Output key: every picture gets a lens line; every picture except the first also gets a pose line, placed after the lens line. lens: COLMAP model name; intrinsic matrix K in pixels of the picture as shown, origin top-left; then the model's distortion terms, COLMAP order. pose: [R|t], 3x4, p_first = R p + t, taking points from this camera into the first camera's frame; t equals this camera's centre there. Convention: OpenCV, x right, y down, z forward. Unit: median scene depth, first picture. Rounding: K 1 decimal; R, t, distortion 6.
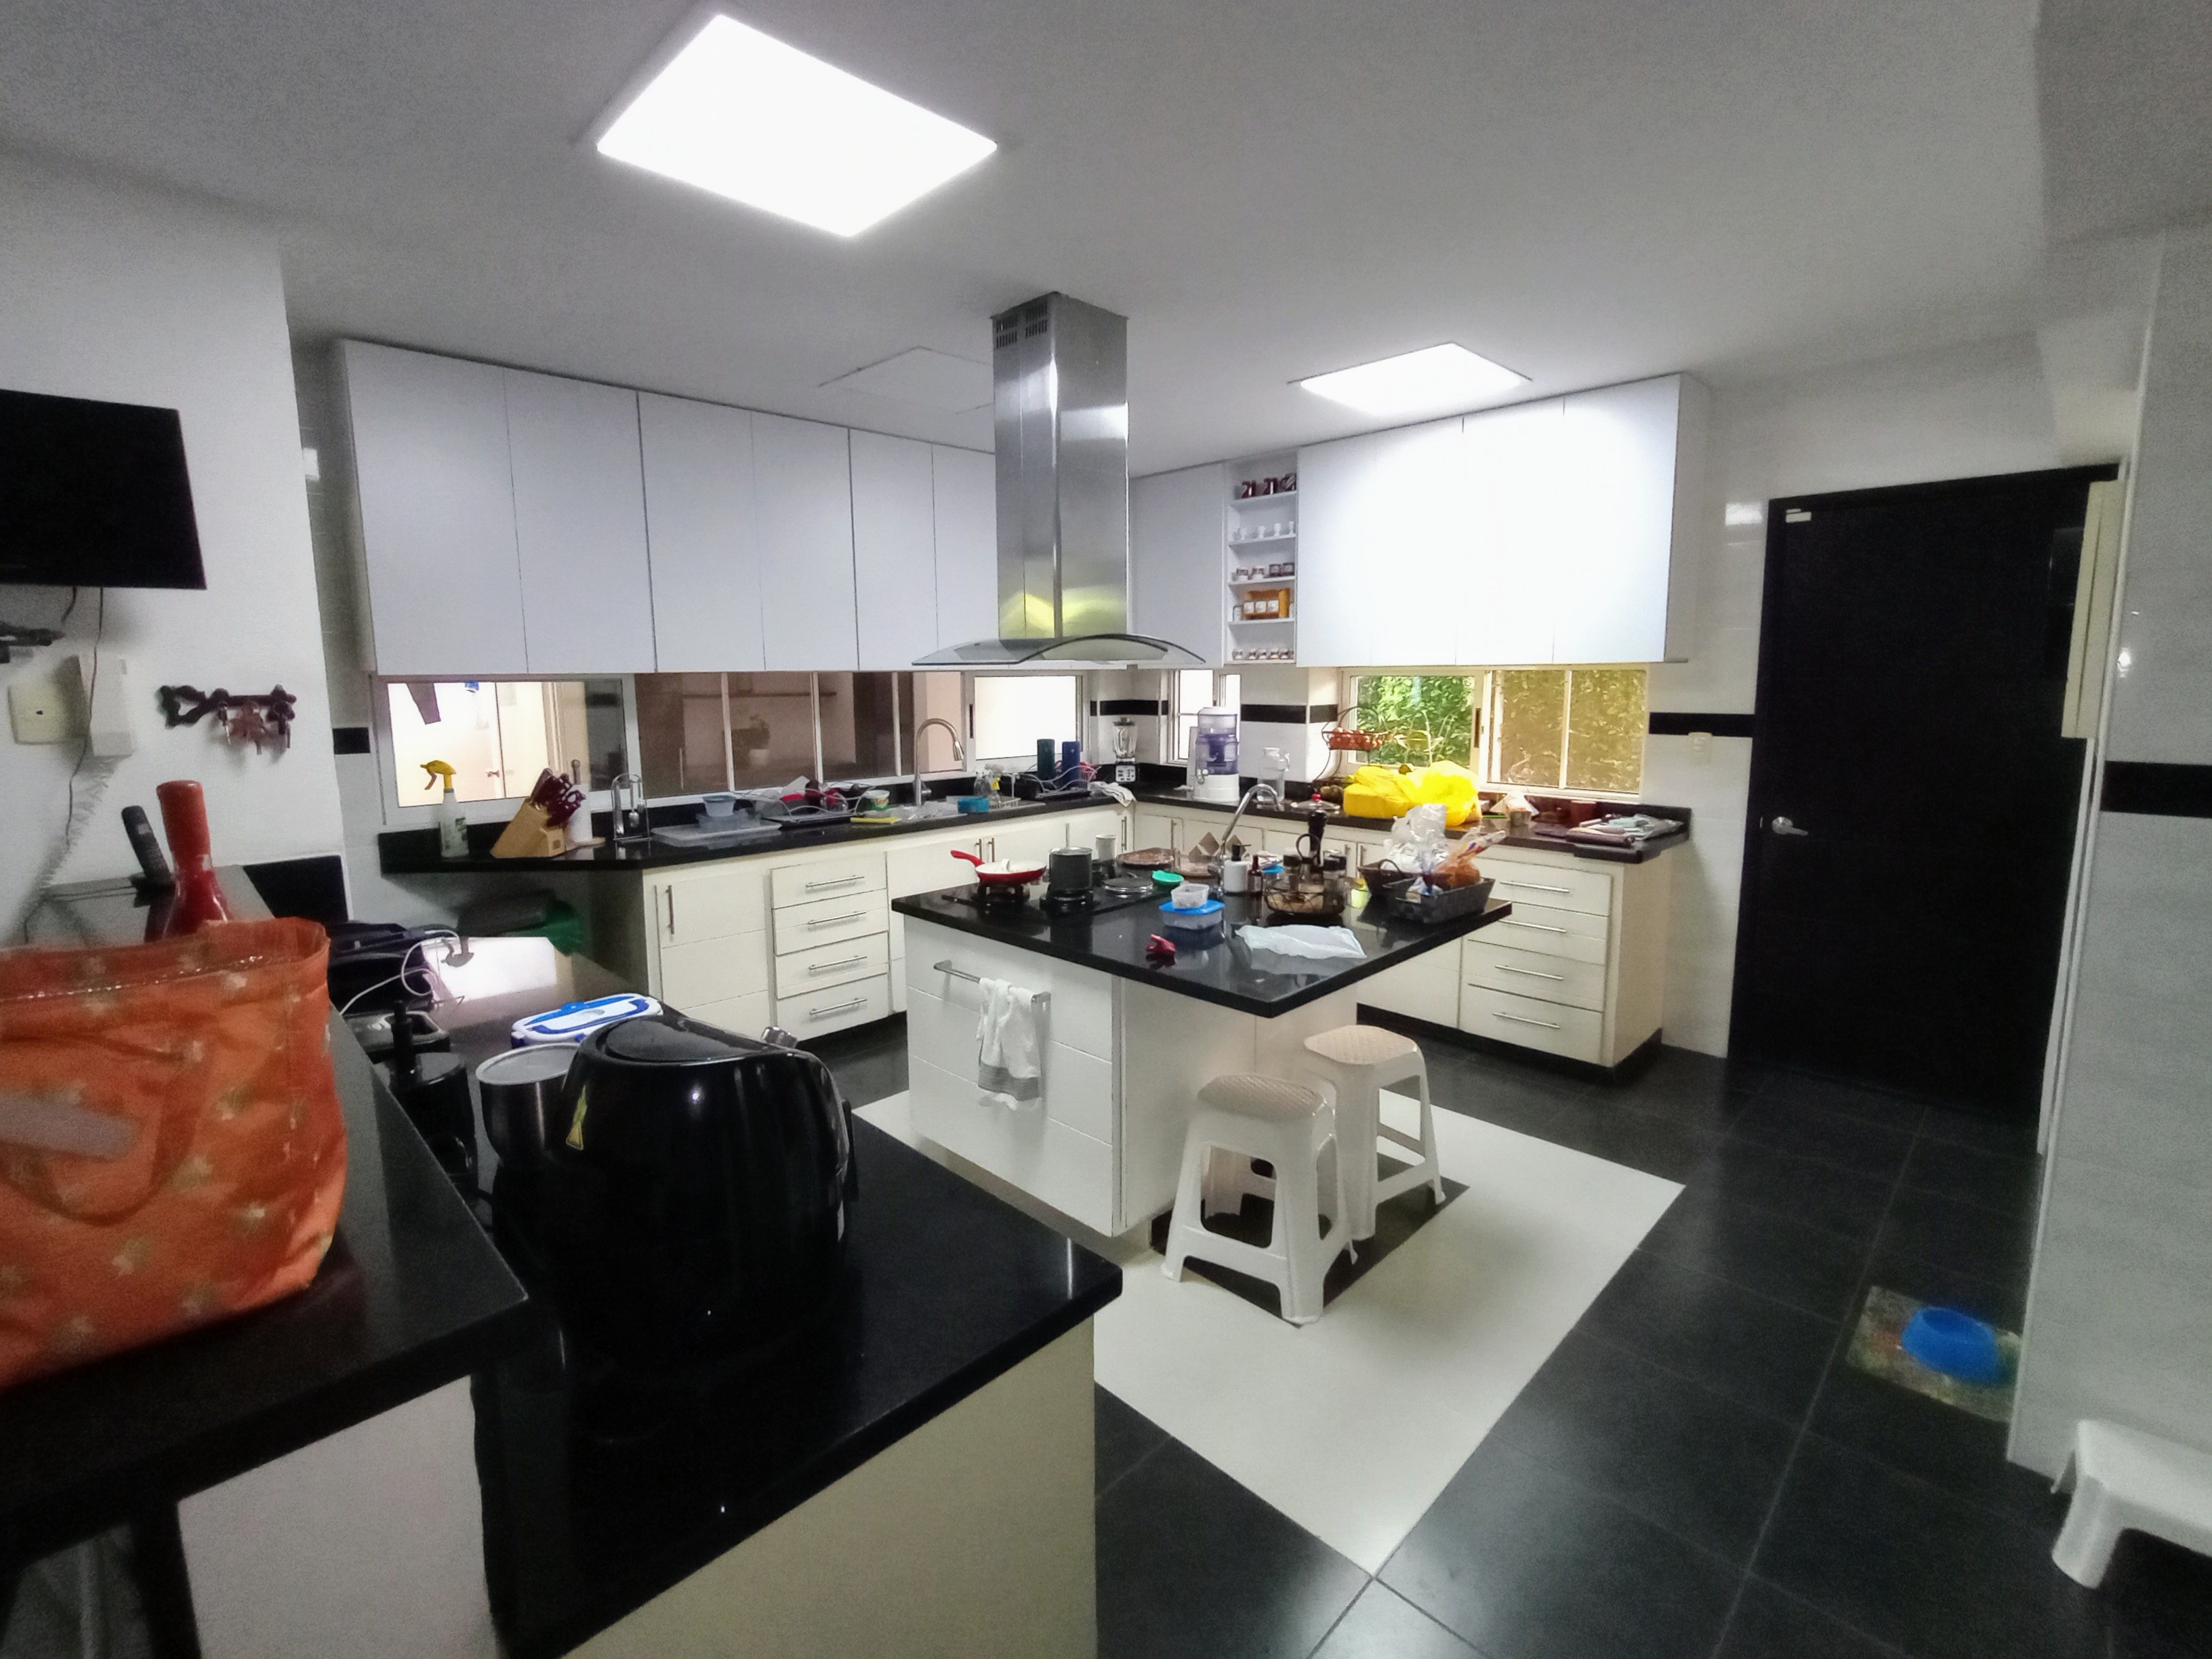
lens RADIAL K [[985.3, 0, 1105.0], [0, 985.3, 810.1], [0, 0, 1]] dist [-0.065613, 0.000150]
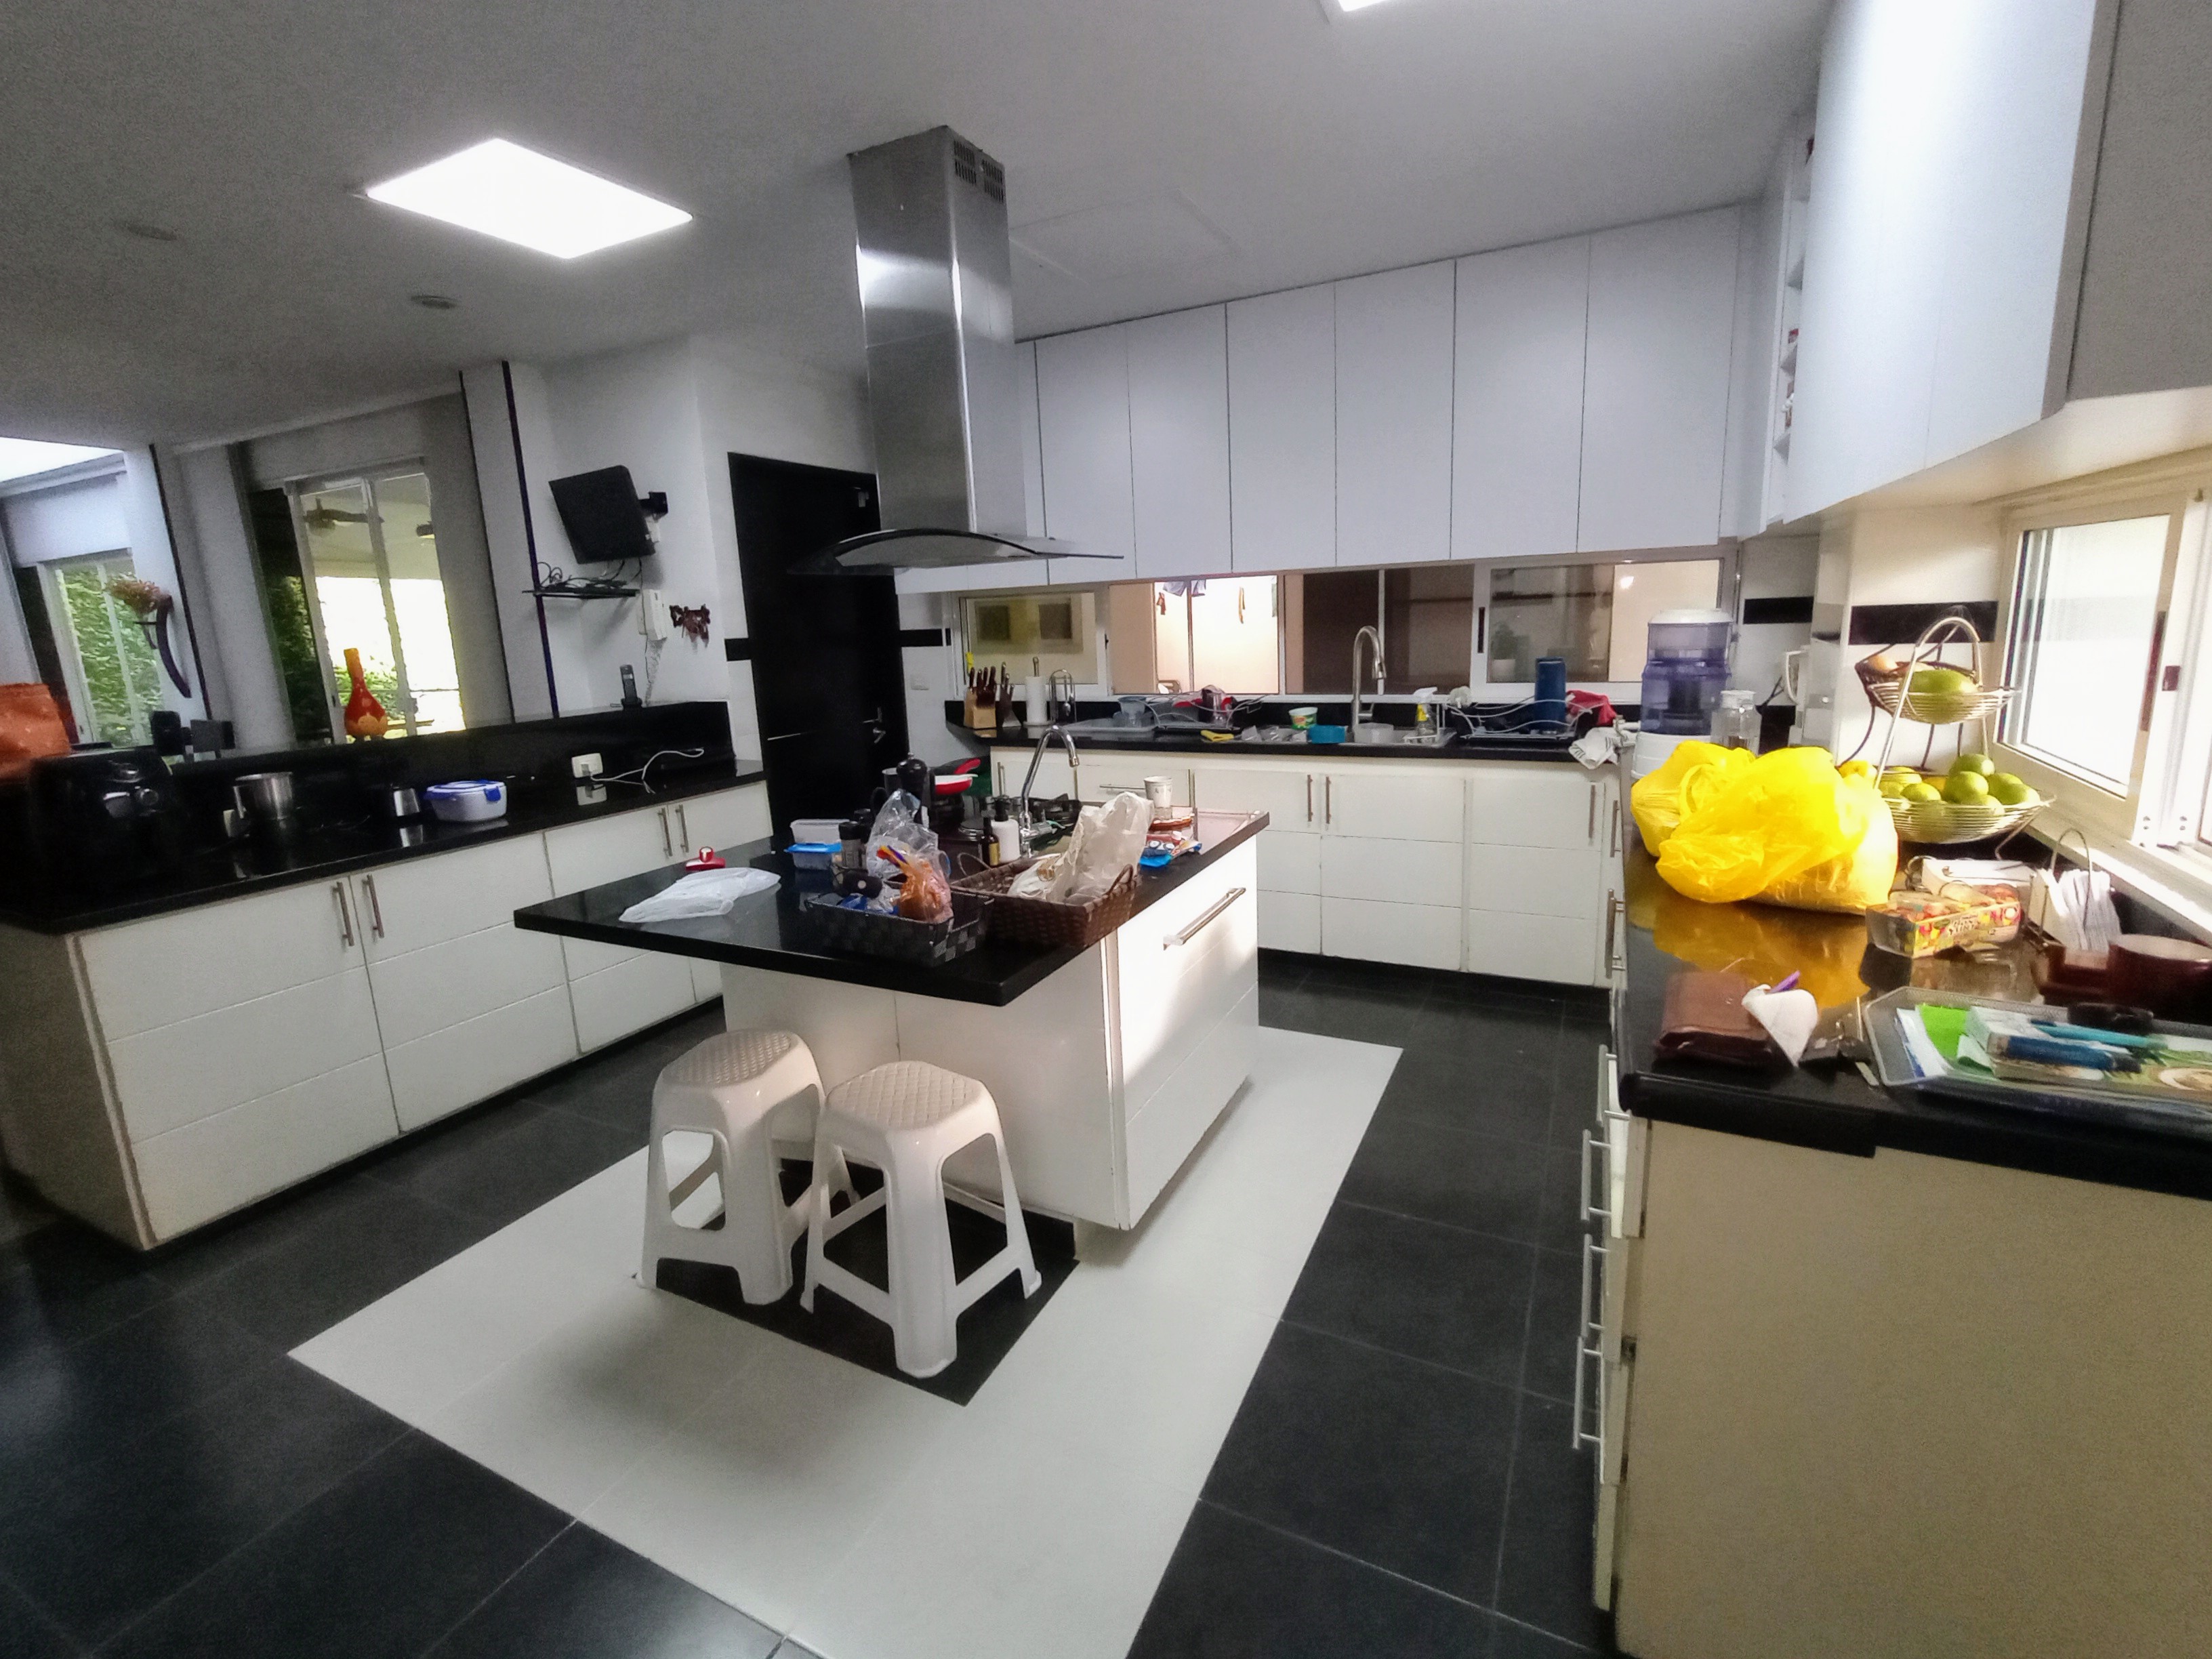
lens RADIAL K [[994.1, 0, 1102.5], [0, 994.1, 800.3], [0, 0, 1]] dist [0.004506, 0.000630]
pose [[0.309762, 0.174259, -0.934709, 0.861190], [-0.088094, 0.984093, 0.154272, -0.090652], [0.946724, 0.034555, 0.320186, 0.811035]]
